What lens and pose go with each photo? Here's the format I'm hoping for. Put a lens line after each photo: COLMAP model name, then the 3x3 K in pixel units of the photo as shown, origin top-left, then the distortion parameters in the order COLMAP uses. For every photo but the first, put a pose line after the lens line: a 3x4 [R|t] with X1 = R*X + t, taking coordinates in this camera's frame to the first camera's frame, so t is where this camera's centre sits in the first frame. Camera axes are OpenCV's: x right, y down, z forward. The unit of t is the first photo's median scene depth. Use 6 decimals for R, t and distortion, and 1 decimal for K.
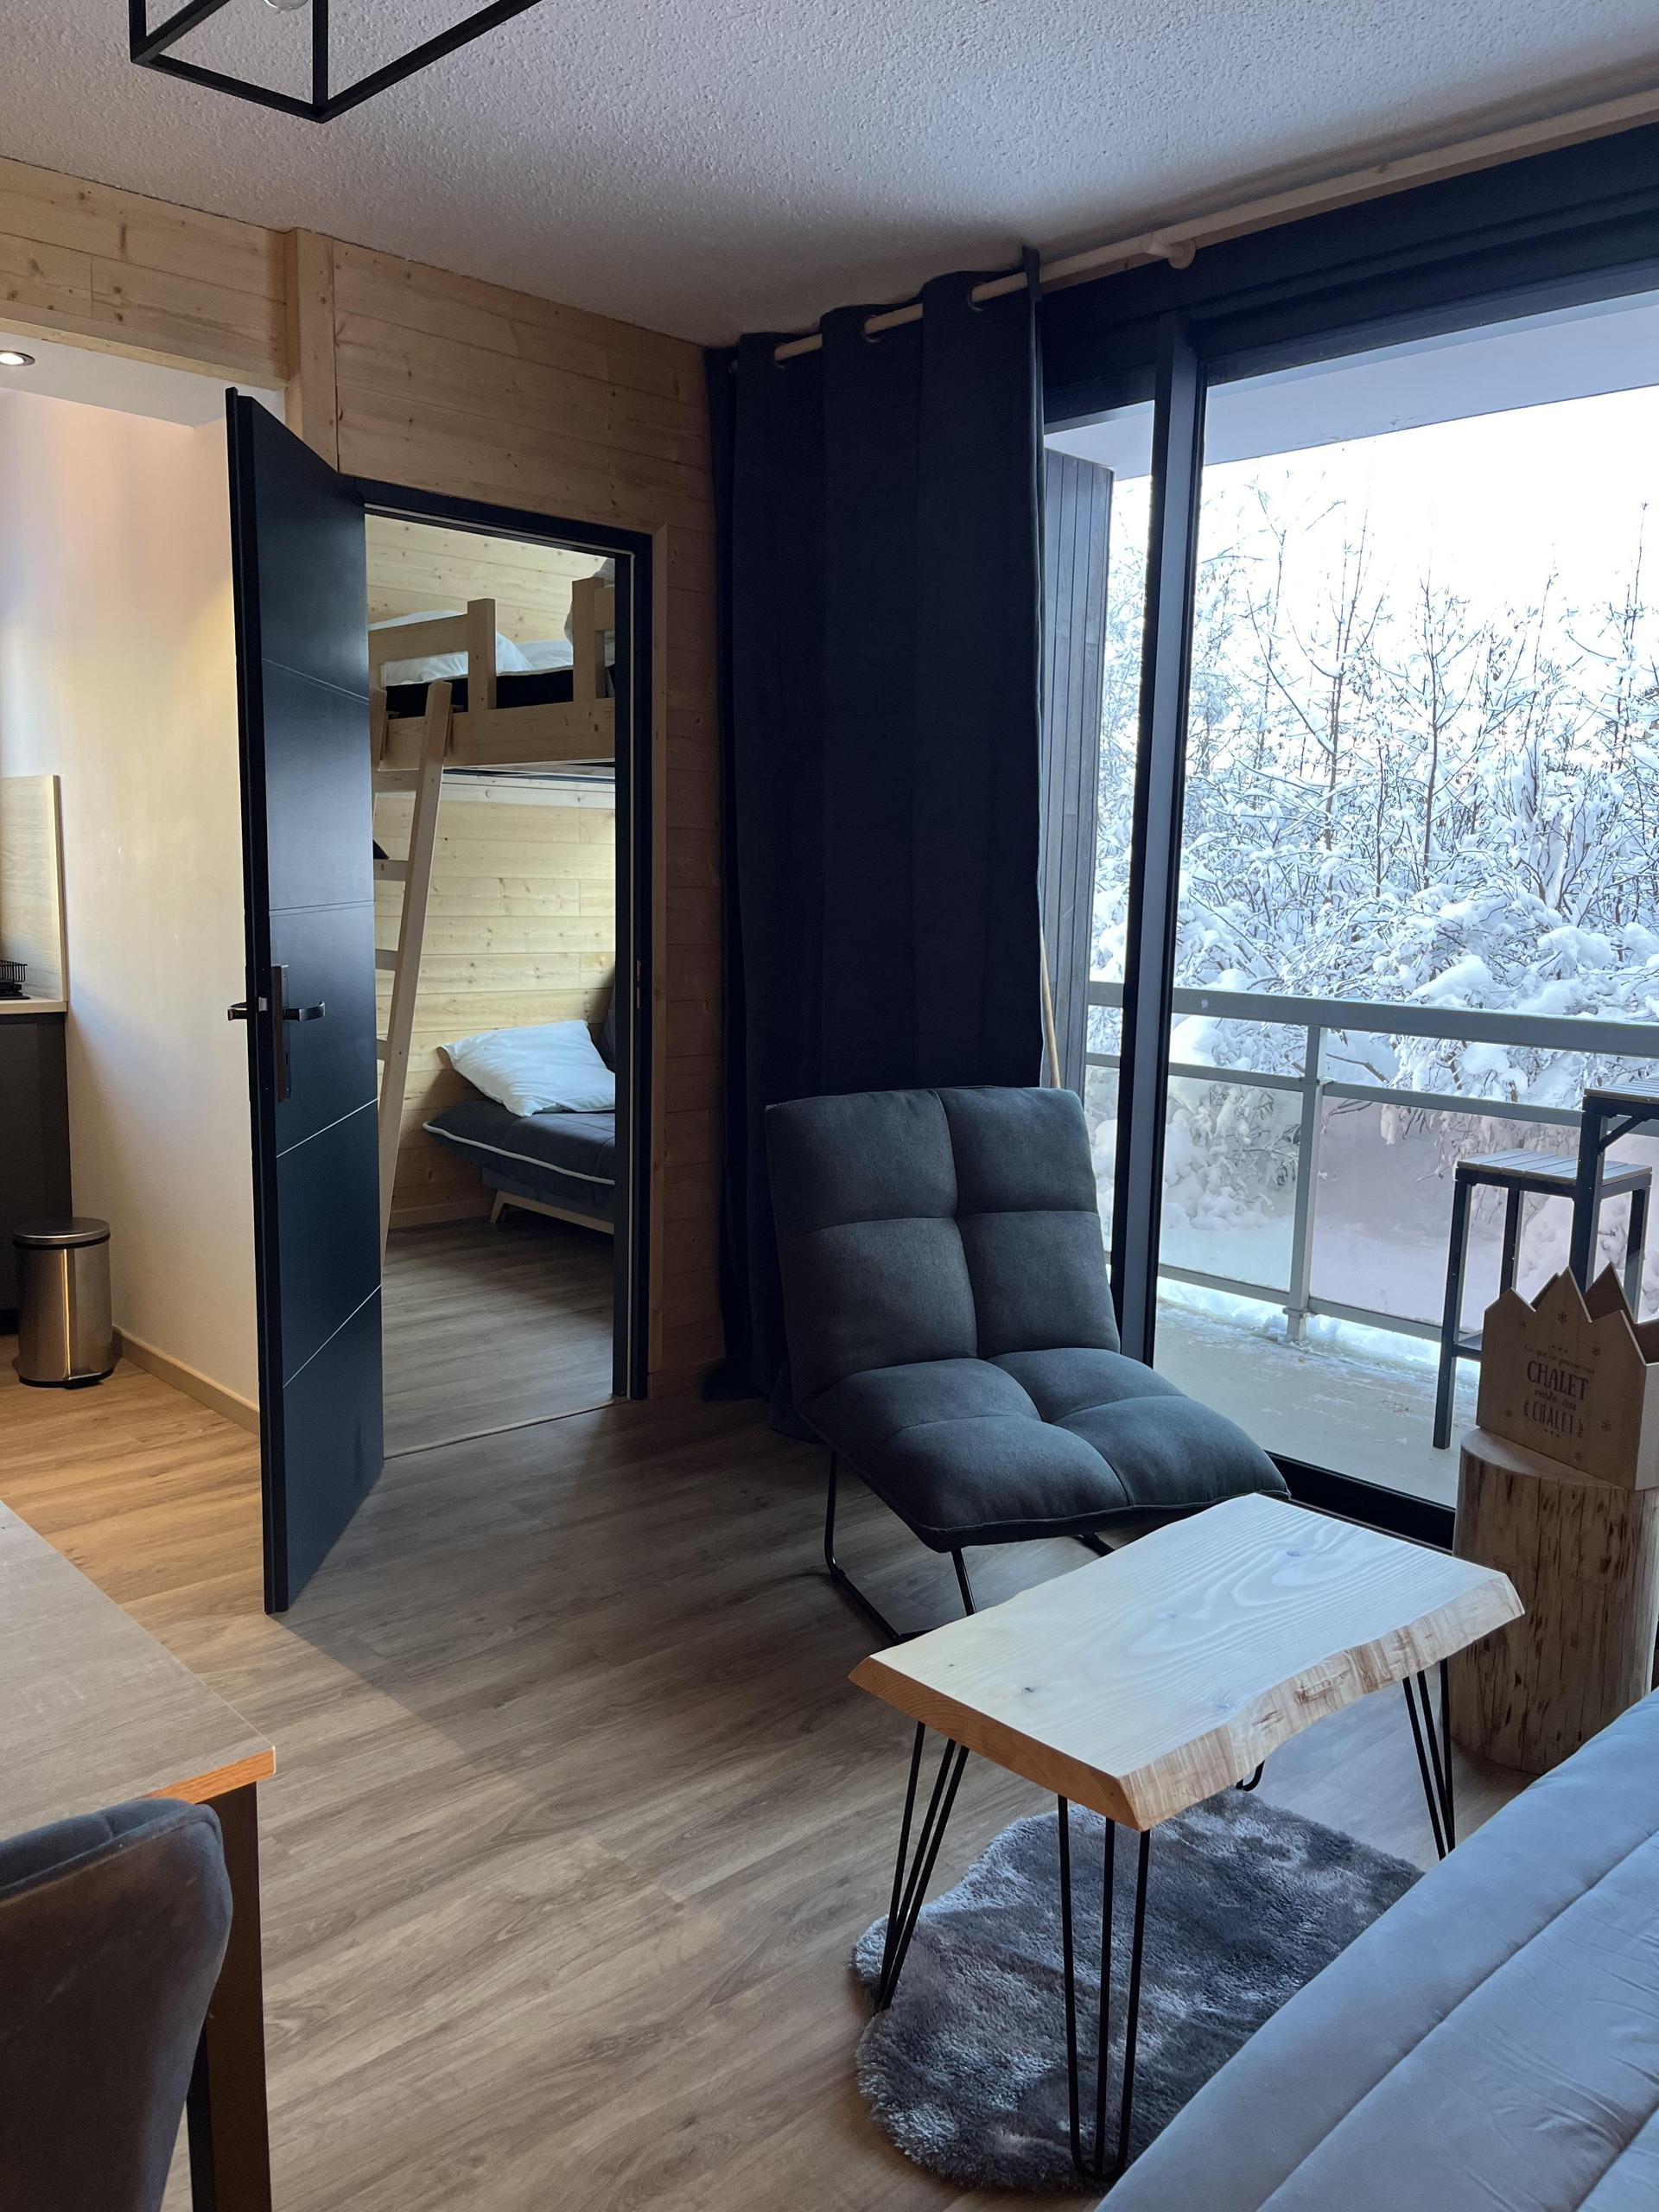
lens RADIAL K [[1670.2, 0, 825.7], [0, 1670.2, 1110.3], [0, 0, 1]] dist [0.008645, -0.040411]
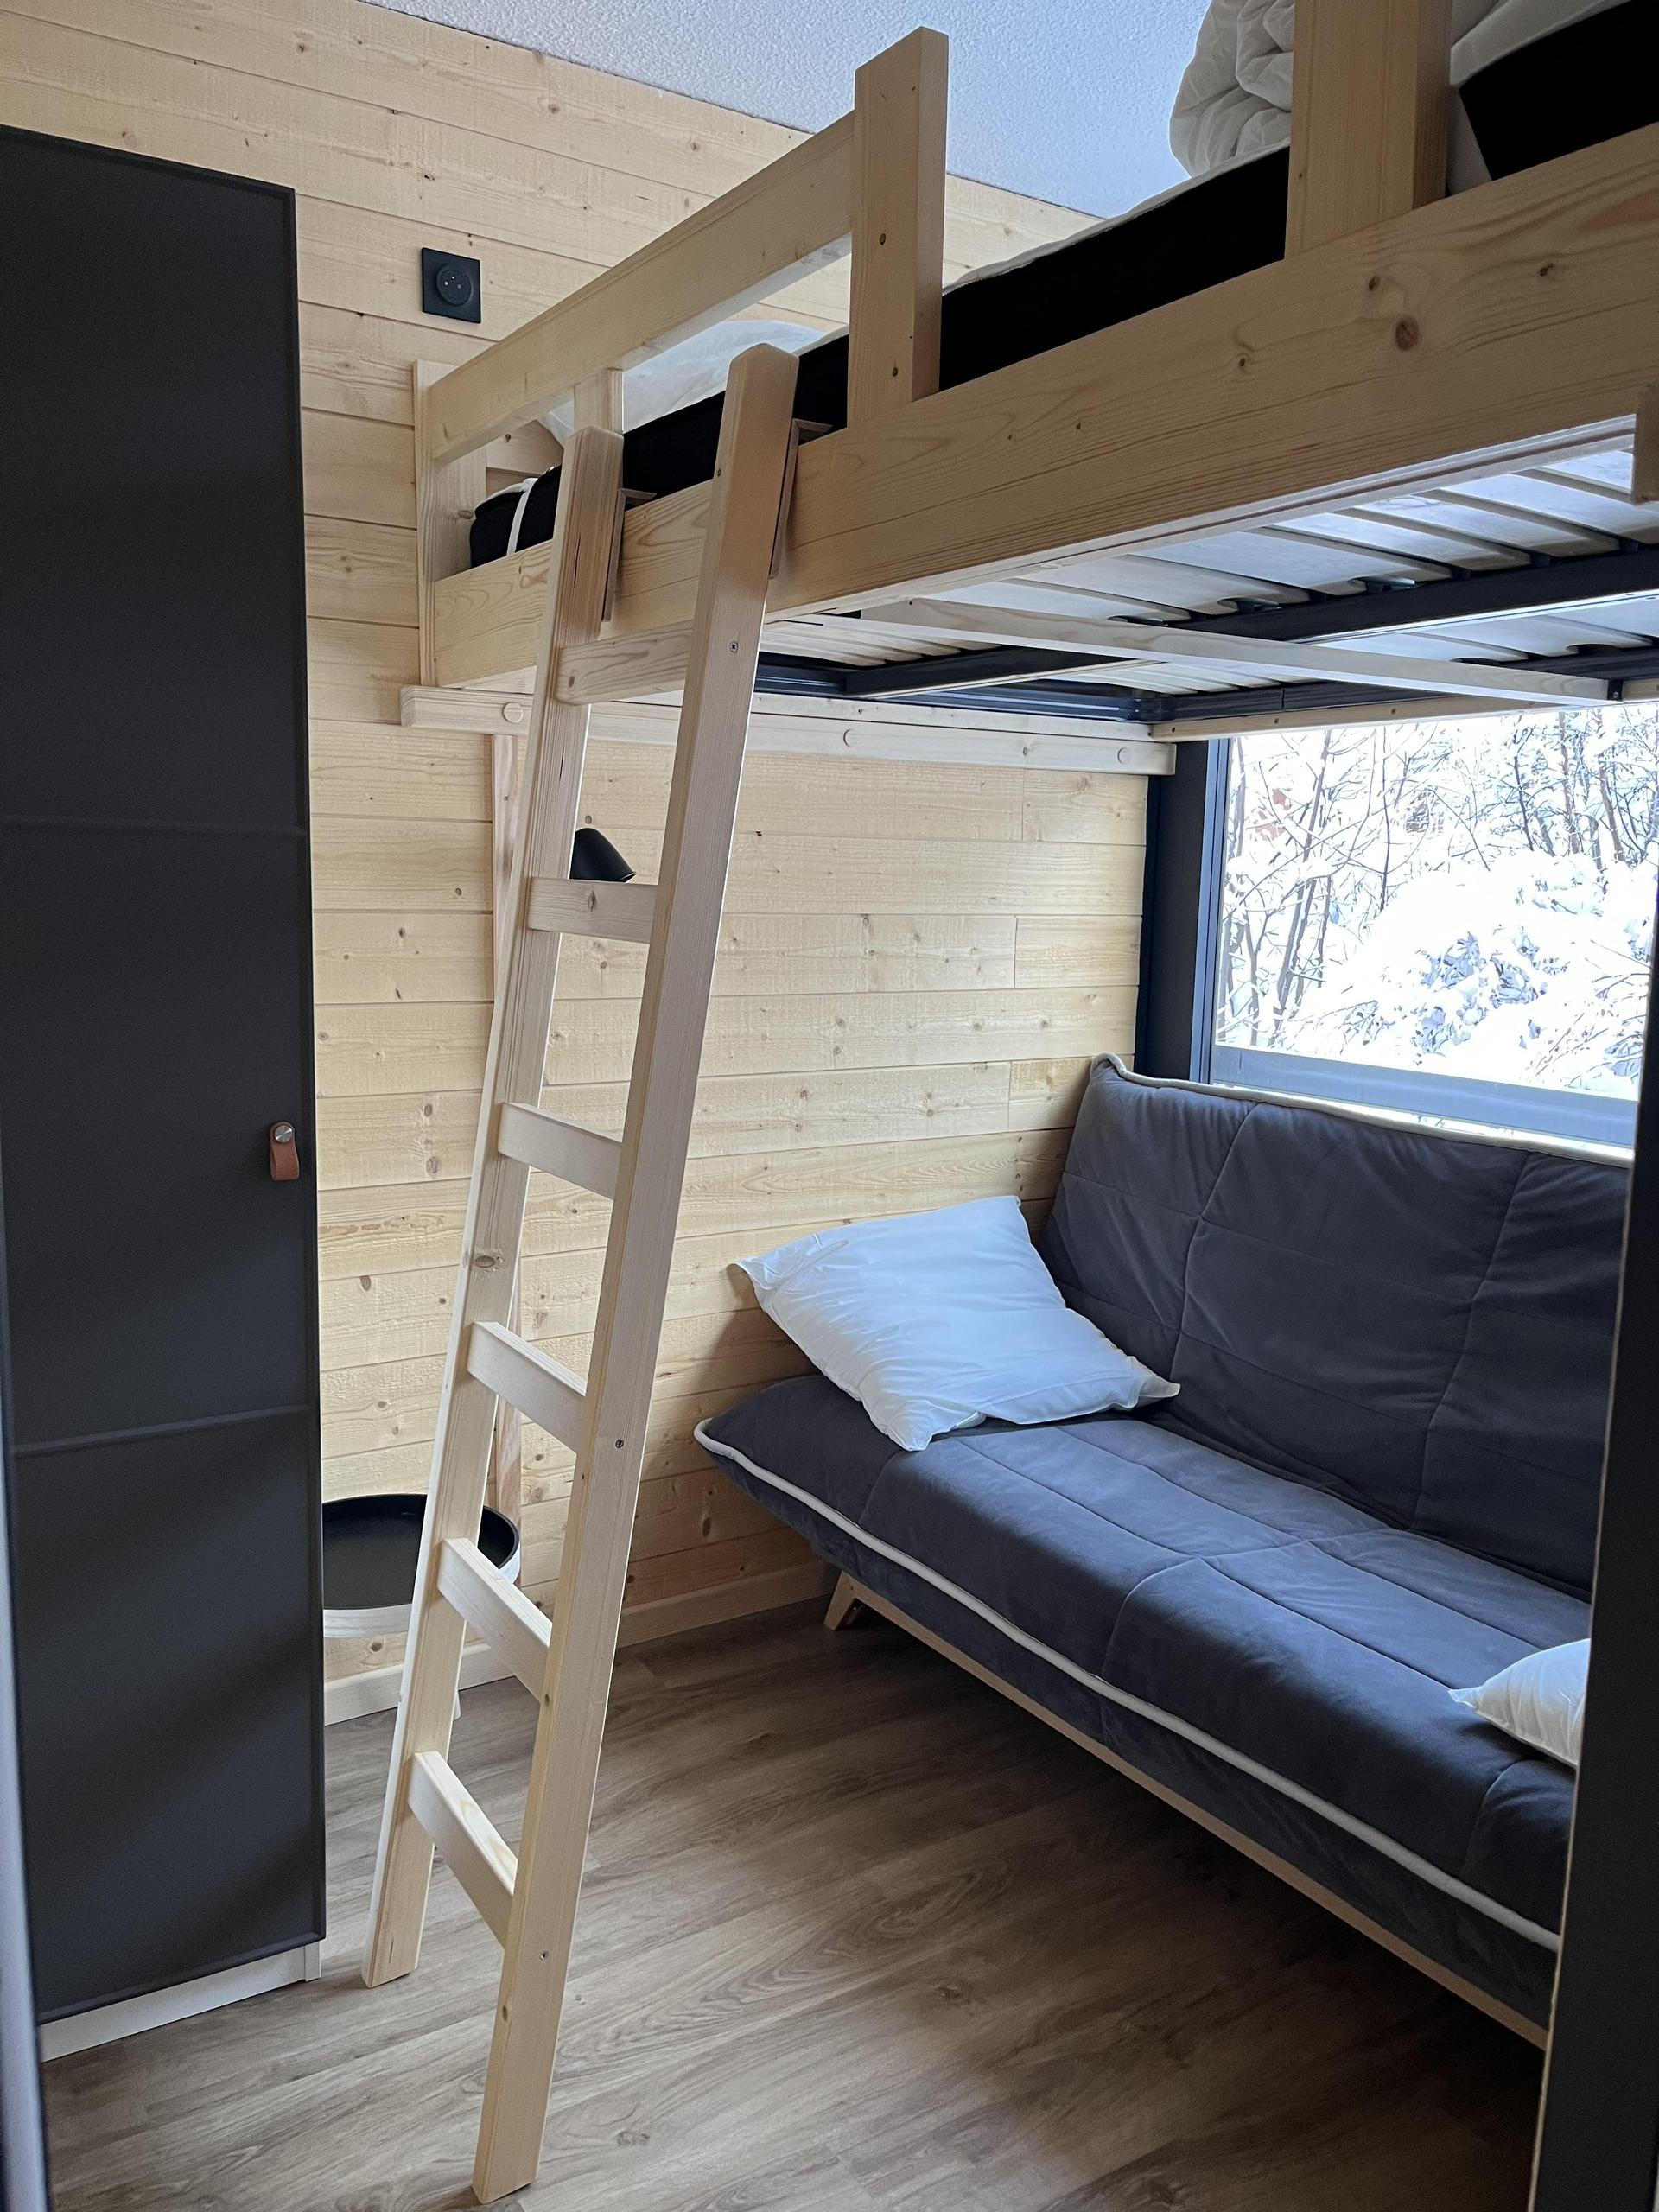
lens RADIAL K [[1670.2, 0, 825.7], [0, 1670.2, 1110.3], [0, 0, 1]] dist [0.008645, -0.040411]
pose [[0.984982, 0.026565, -0.170599, -0.124854], [-0.027180, 0.999630, -0.001271, -0.083522], [0.170502, 0.005889, 0.985340, 0.534749]]
